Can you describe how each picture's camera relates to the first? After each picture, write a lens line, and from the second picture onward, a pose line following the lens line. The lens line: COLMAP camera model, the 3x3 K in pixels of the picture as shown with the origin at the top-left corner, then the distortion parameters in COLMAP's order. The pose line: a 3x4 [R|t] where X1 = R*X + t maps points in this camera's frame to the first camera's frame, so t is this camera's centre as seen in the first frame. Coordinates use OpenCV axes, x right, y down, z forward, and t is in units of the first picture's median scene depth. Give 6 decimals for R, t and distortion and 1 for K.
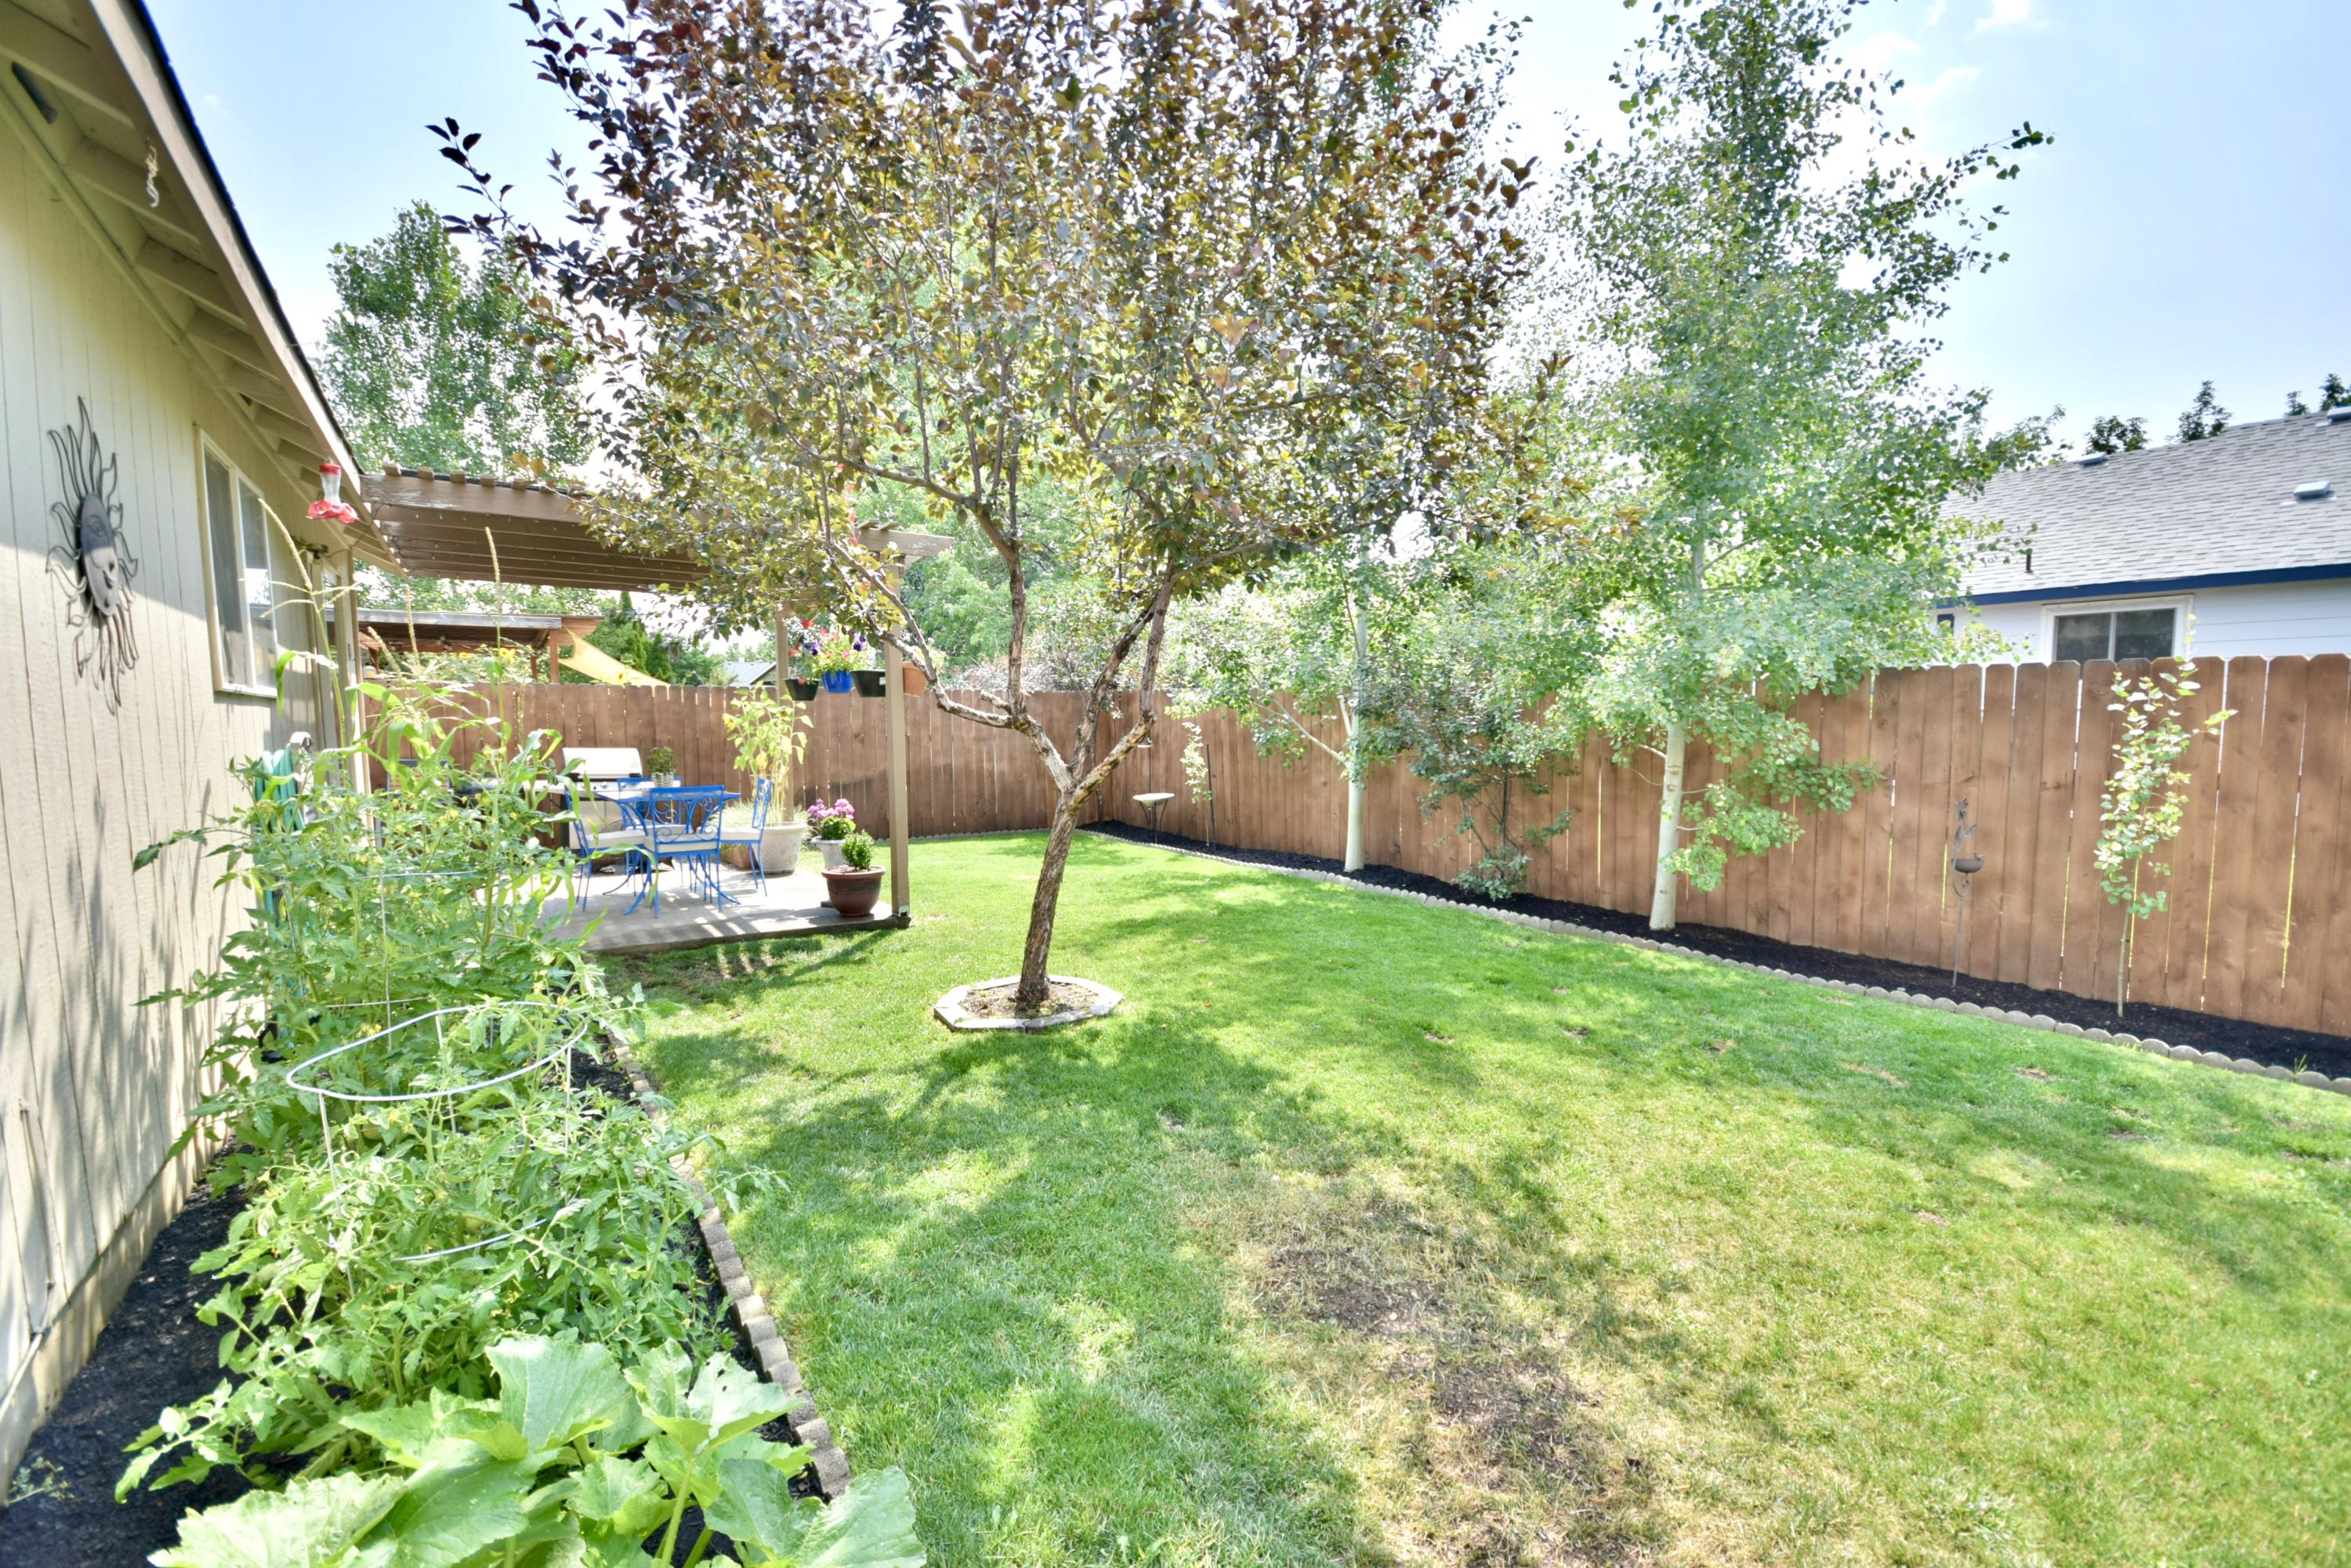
lens RADIAL K [[1045.9, 0, 1167.3], [0, 1045.9, 810.8], [0, 0, 1]] dist [0.008616, -0.000165]
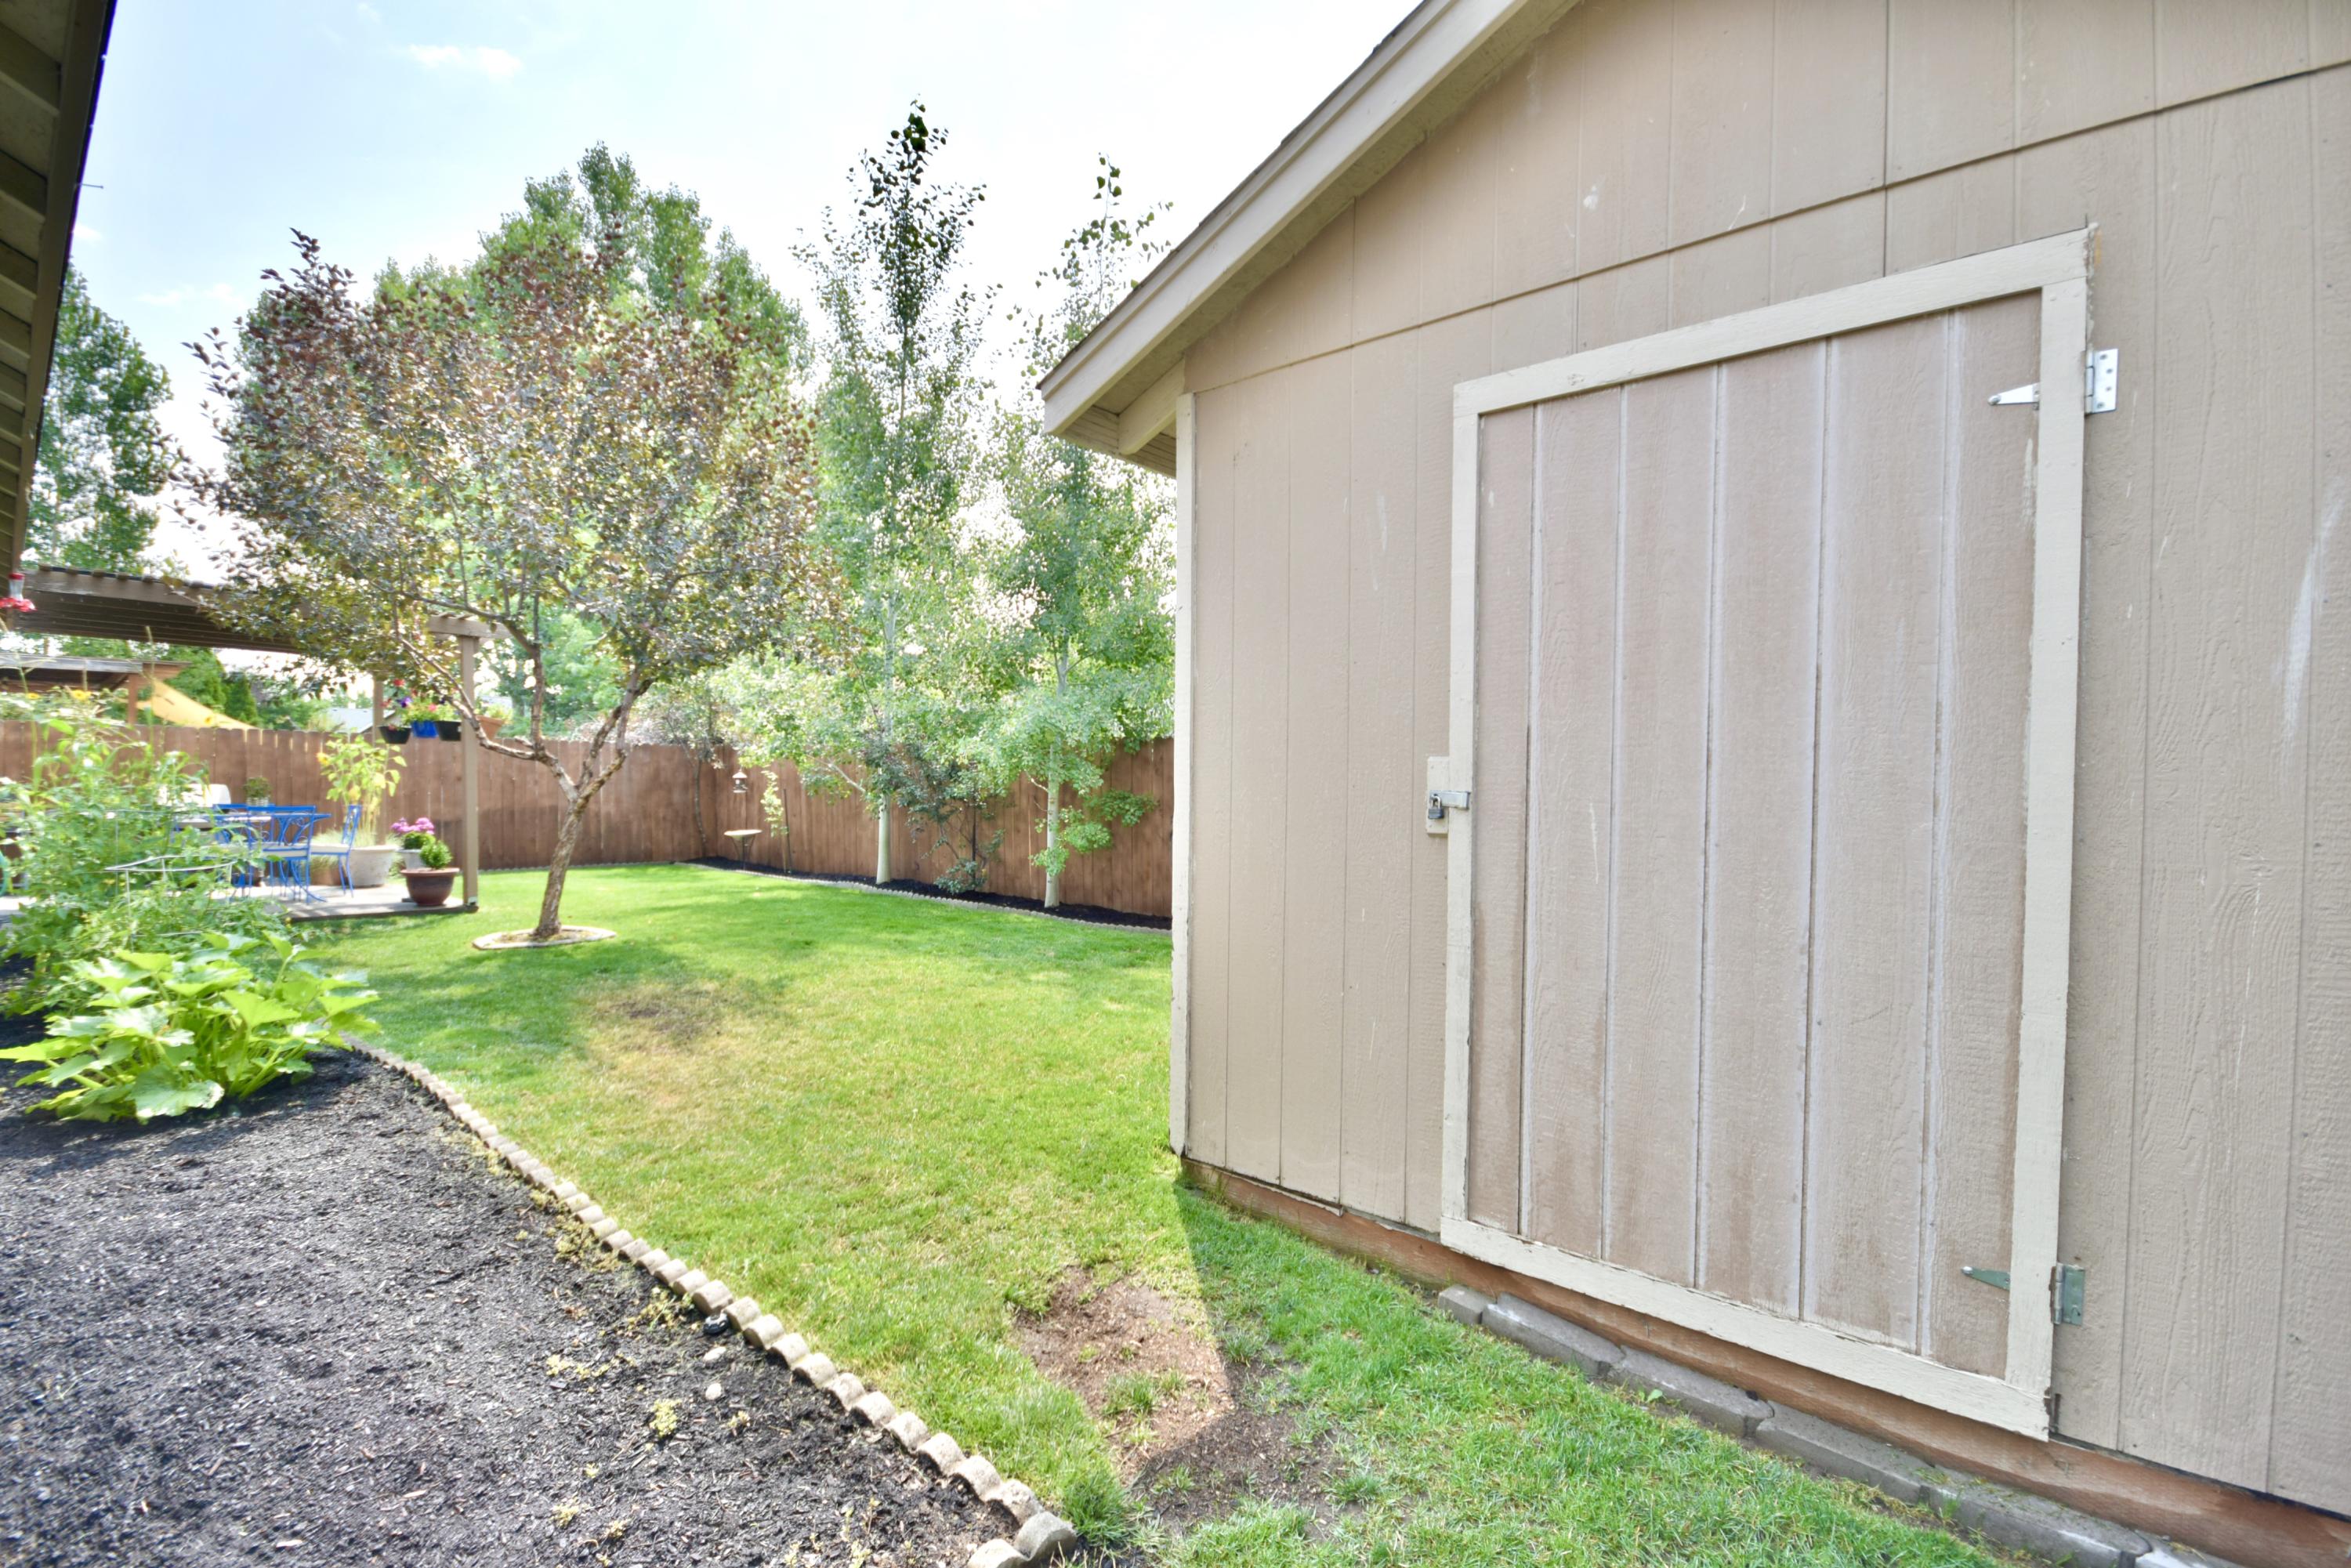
lens RADIAL K [[1048.0, 0, 1177.6], [0, 1048.0, 810.2], [0, 0, 1]] dist [0.001532, 0.000237]
pose [[0.960292, 0.006635, 0.278919, 0.192940], [0.010589, 0.998130, -0.060200, 0.057118], [-0.278797, 0.060763, 0.958426, -0.436400]]
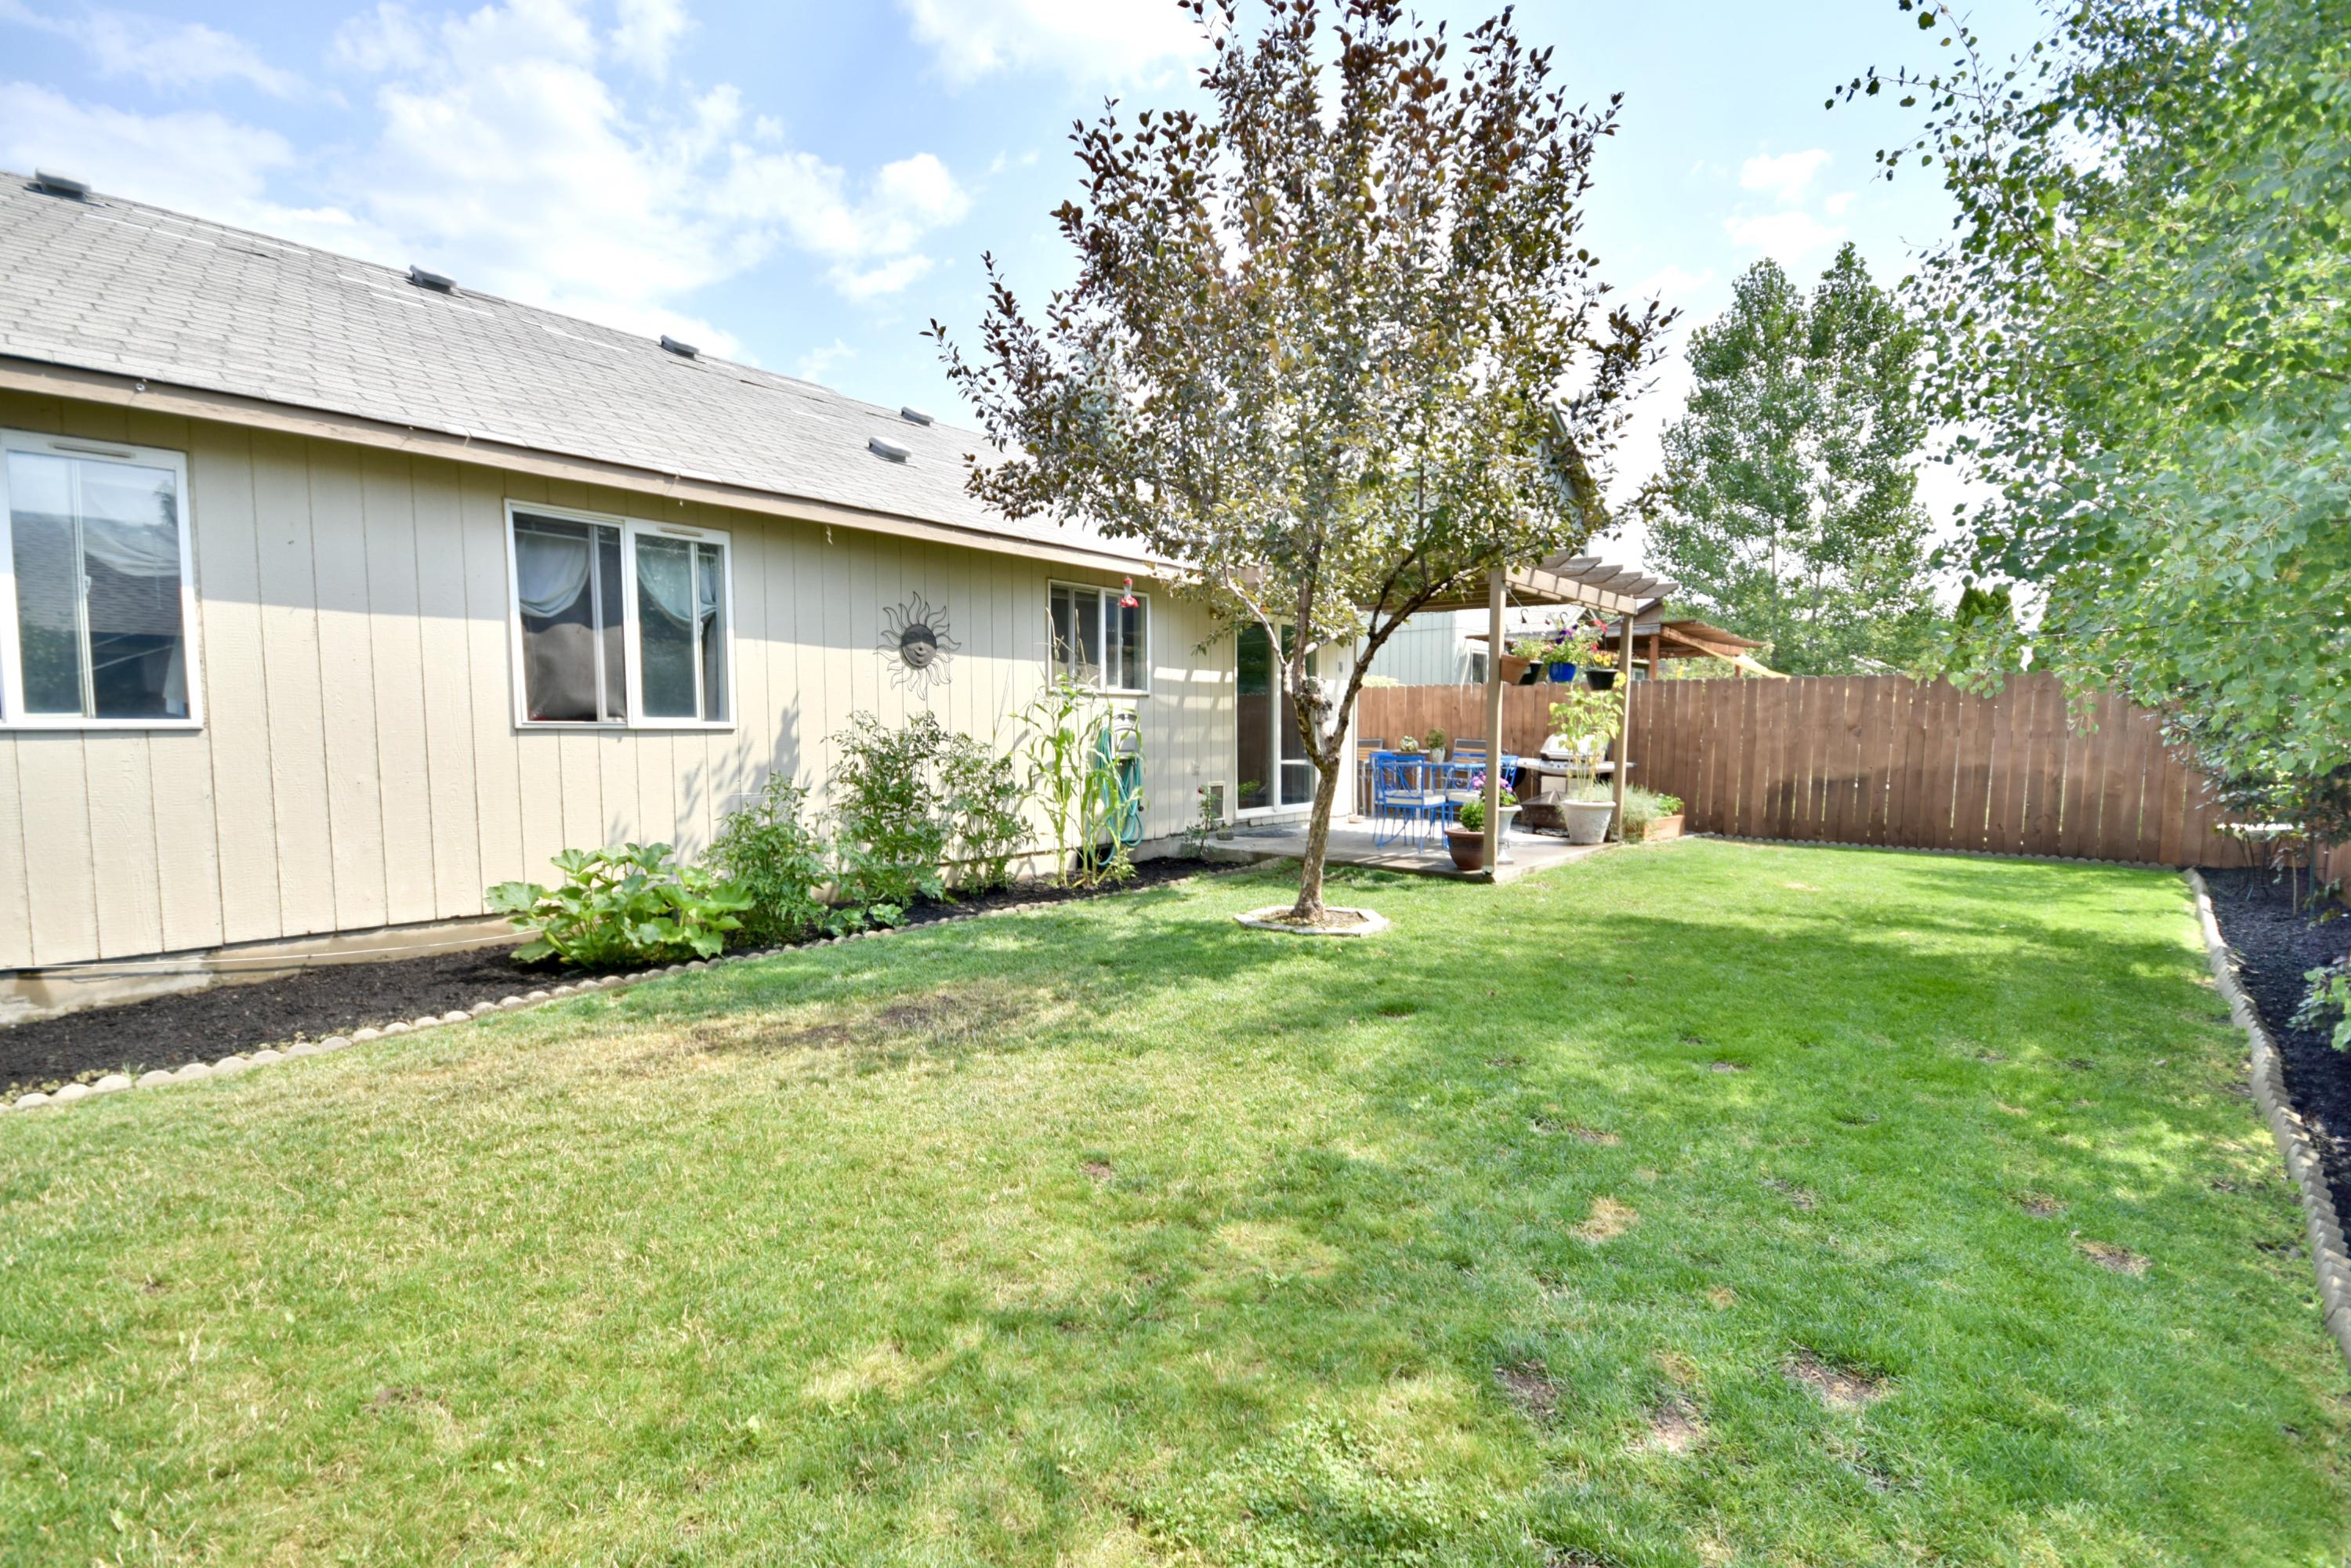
lens RADIAL K [[1045.9, 0, 1167.3], [0, 1045.9, 810.8], [0, 0, 1]] dist [0.008616, -0.000165]
pose [[0.278312, 0.079745, -0.957175, 0.616184], [-0.085495, 0.994649, 0.058008, -0.008401], [0.956678, 0.065689, 0.283640, 0.276012]]
